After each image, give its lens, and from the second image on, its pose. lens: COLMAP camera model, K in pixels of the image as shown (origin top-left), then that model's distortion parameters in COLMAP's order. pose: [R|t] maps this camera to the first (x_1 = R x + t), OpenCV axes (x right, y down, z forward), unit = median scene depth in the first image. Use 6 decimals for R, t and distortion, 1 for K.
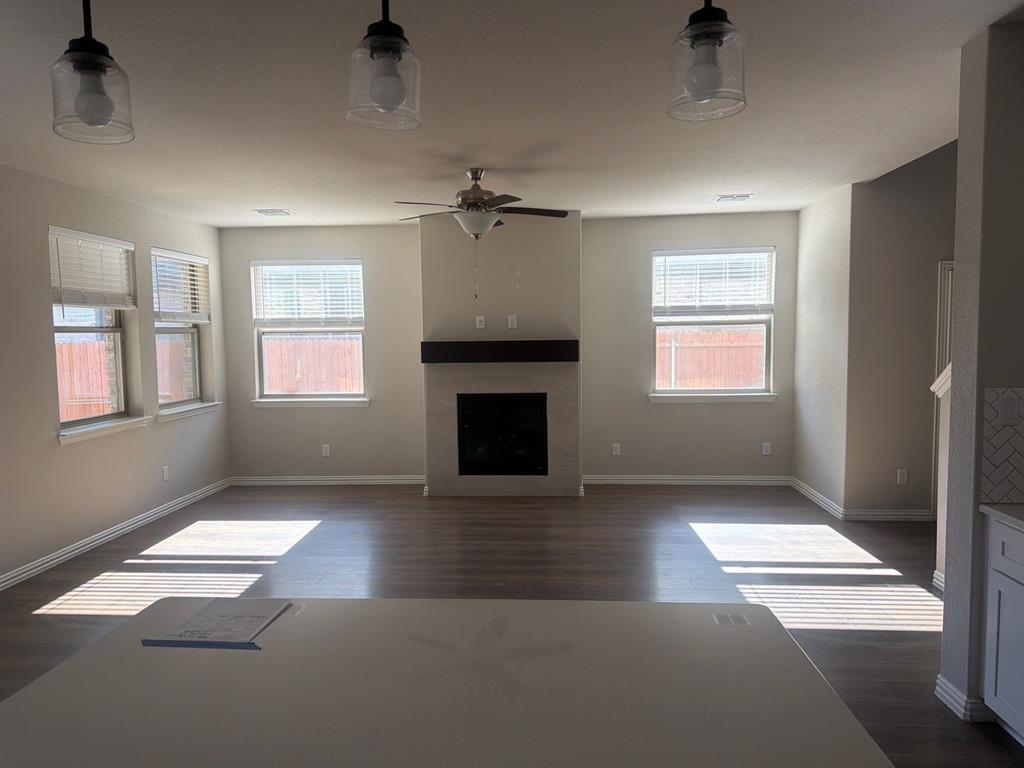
lens RADIAL K [[732.2, 0, 509.0], [0, 732.2, 388.8], [0, 0, 1]] dist [0.109156, -0.122700]
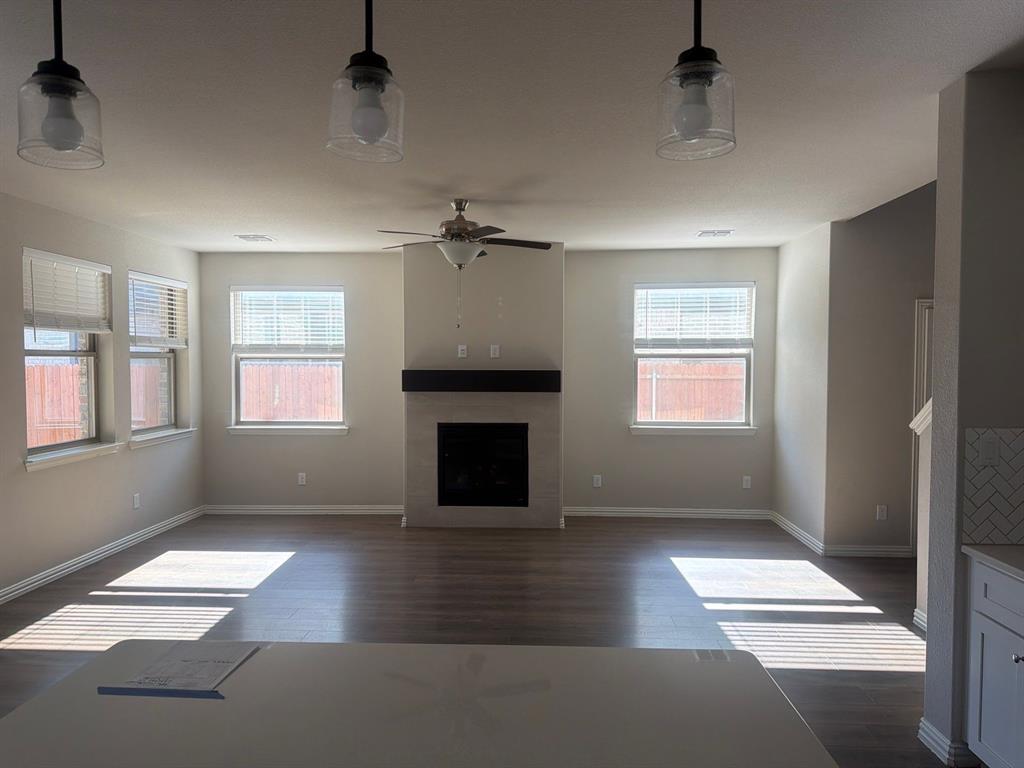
lens RADIAL K [[732.2, 0, 509.0], [0, 732.2, 388.8], [0, 0, 1]] dist [0.109156, -0.122700]
pose [[0.999571, 0.014499, 0.025448, -0.000366], [-0.013522, 0.999182, -0.038117, -0.003595], [-0.025980, 0.037757, 0.998949, 0.007856]]
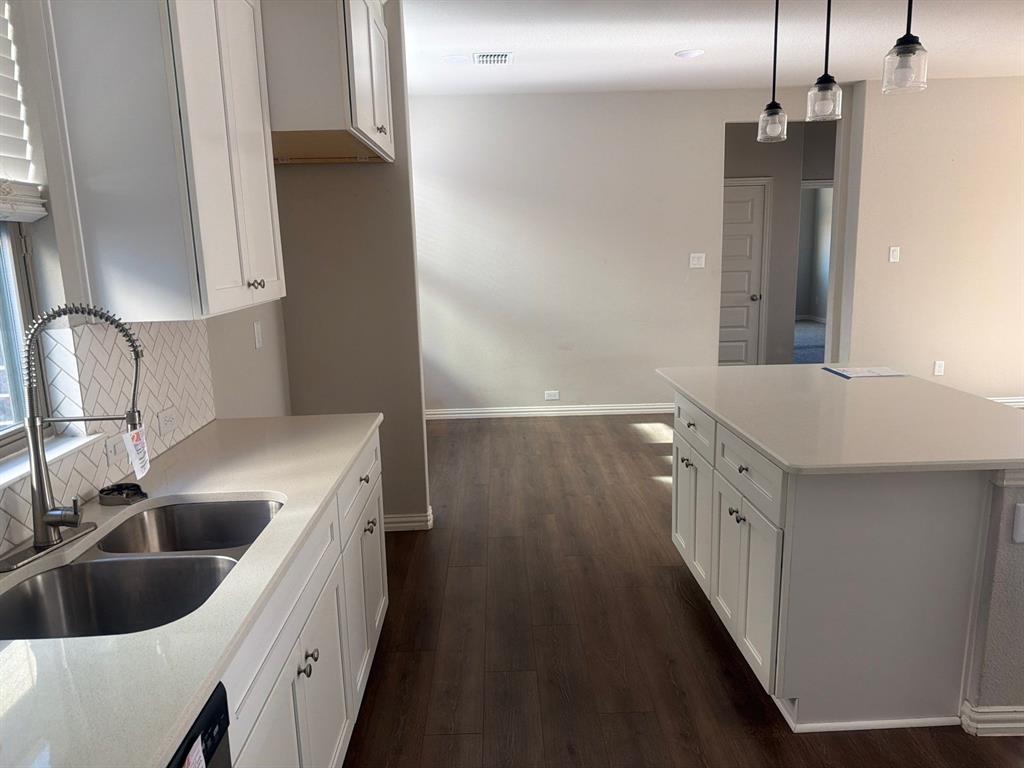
lens RADIAL K [[711.4, 0, 515.6], [0, 711.4, 375.9], [0, 0, 1]] dist [0.089217, -0.113643]
pose [[0.104348, 0.195003, -0.975236, 0.428389], [-0.053503, 0.980270, 0.190285, 0.001016], [0.993101, 0.032322, 0.112723, -0.000087]]
